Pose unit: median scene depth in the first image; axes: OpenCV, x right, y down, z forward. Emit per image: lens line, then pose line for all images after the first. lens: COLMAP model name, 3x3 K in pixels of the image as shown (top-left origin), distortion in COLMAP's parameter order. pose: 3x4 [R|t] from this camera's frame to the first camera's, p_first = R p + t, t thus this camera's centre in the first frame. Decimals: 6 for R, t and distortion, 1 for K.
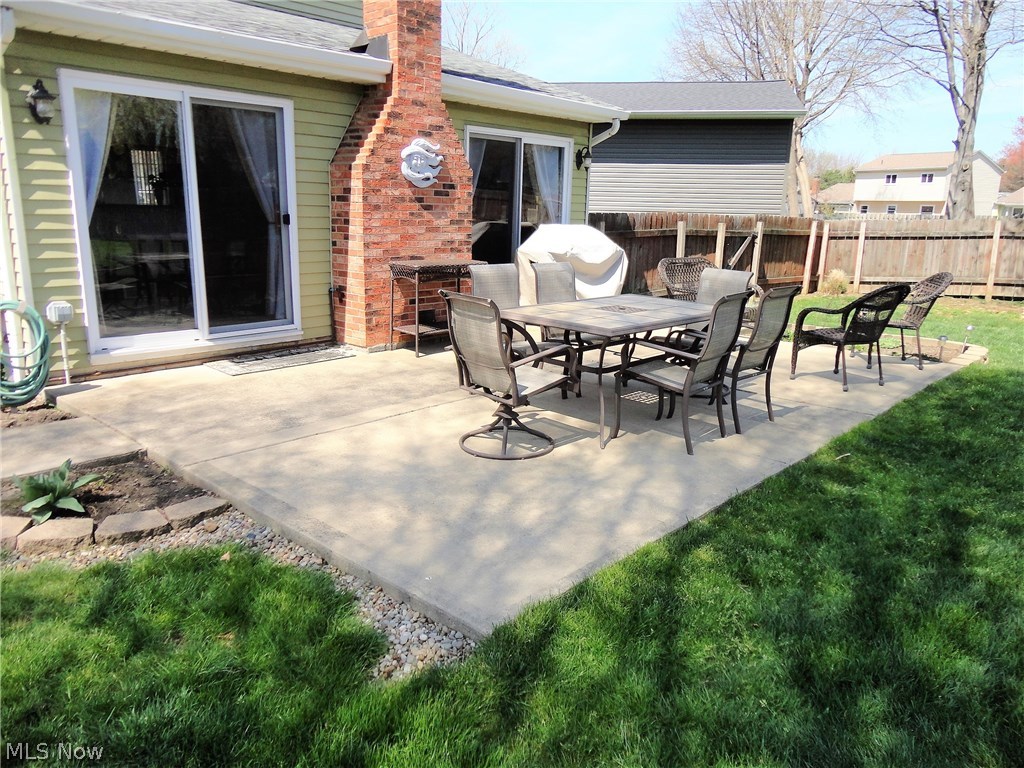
lens RADIAL K [[751.8, 0, 512.0], [0, 751.8, 384.0], [0, 0, 1]] dist [-0.014359, 0.021525]
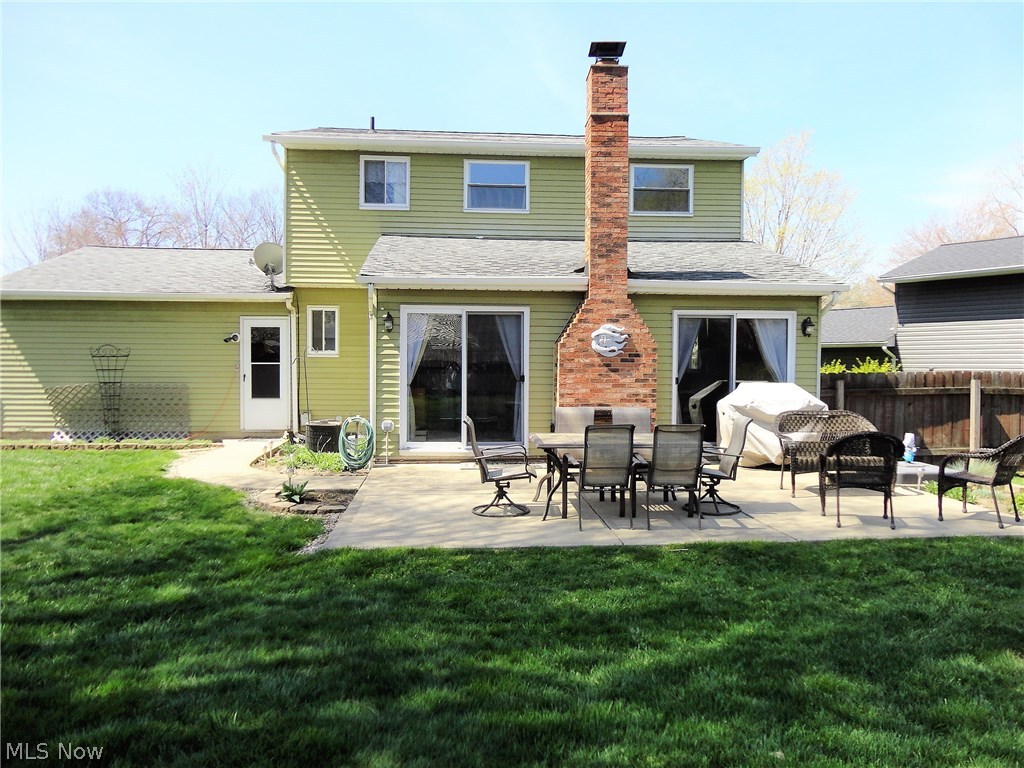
lens RADIAL K [[751.8, 0, 512.0], [0, 751.8, 384.0], [0, 0, 1]] dist [-0.014359, 0.021525]
pose [[0.731715, 0.002565, -0.681606, 0.749040], [-0.145488, 0.977535, -0.152505, 0.036889], [0.665903, 0.210756, 0.715650, -0.146841]]
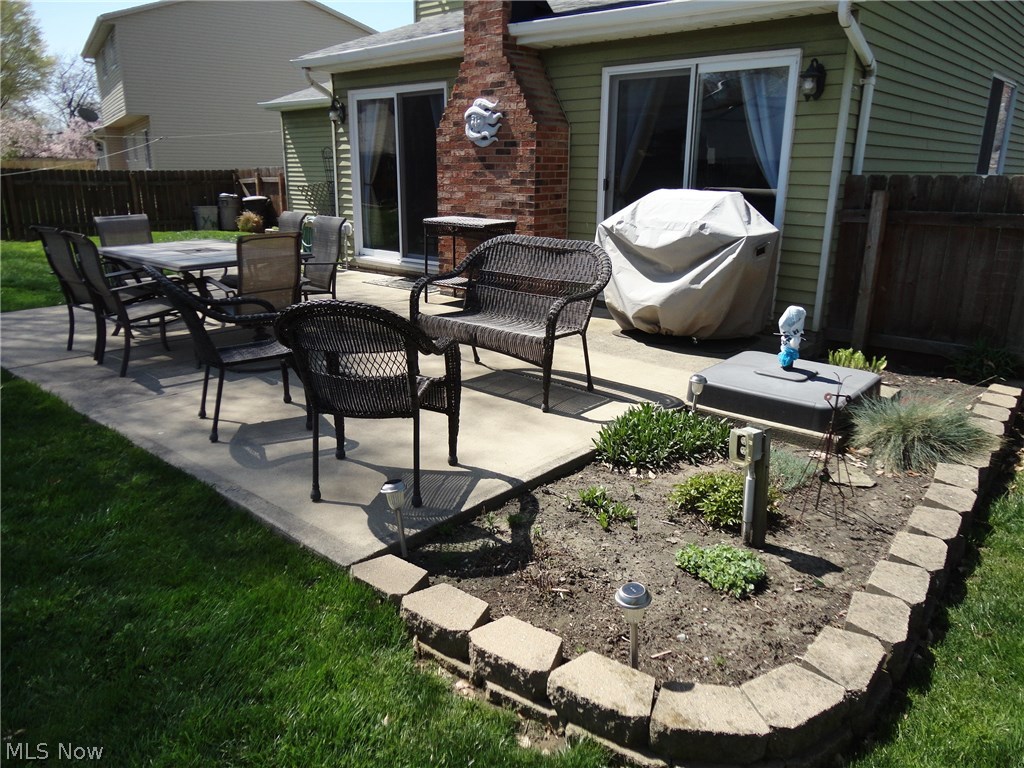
lens RADIAL K [[742.9, 0, 512.0], [0, 742.9, 384.0], [0, 0, 1]] dist [-0.012443, -0.004924]
pose [[0.009234, 0.257203, -0.966313, 0.969778], [-0.238019, 0.939145, 0.247697, -0.225465], [0.971217, 0.227714, 0.069891, 1.076259]]
